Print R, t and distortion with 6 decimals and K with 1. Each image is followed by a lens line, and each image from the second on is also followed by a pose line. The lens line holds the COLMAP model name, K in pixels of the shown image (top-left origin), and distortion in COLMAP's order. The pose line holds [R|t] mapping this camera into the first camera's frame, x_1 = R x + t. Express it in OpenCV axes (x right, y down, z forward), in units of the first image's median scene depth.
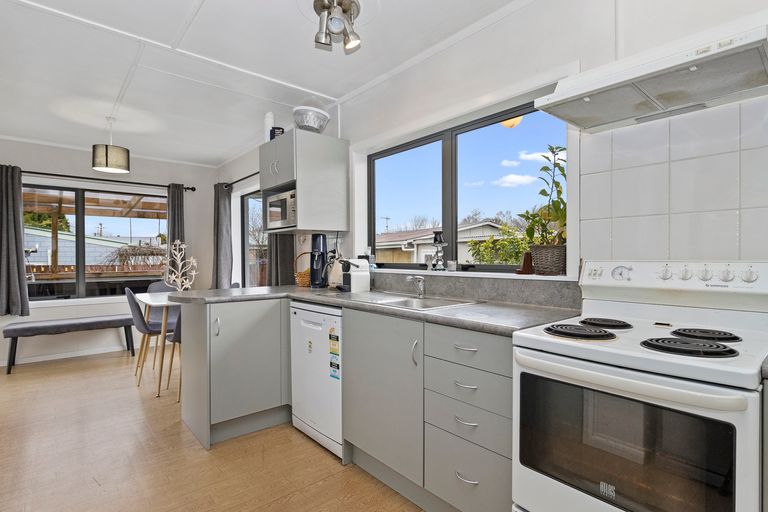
lens RADIAL K [[381.7, 0, 384.0], [0, 381.7, 256.0], [0, 0, 1]] dist [0.001301, 0.000300]
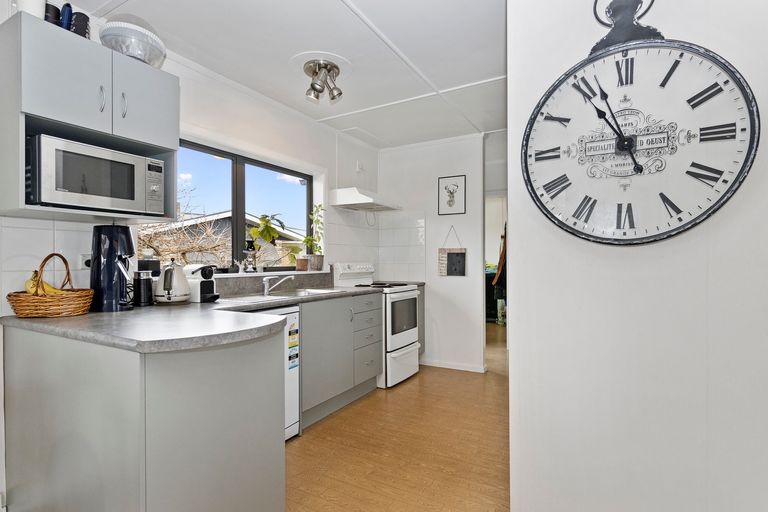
lens RADIAL K [[381.7, 0, 384.0], [0, 381.7, 256.0], [0, 0, 1]] dist [0.001301, 0.000300]
pose [[-0.305441, 0.012784, 0.952125, -1.286896], [-0.001106, 0.999904, -0.013780, 0.002568], [-0.952210, -0.005262, -0.305398, 1.083913]]
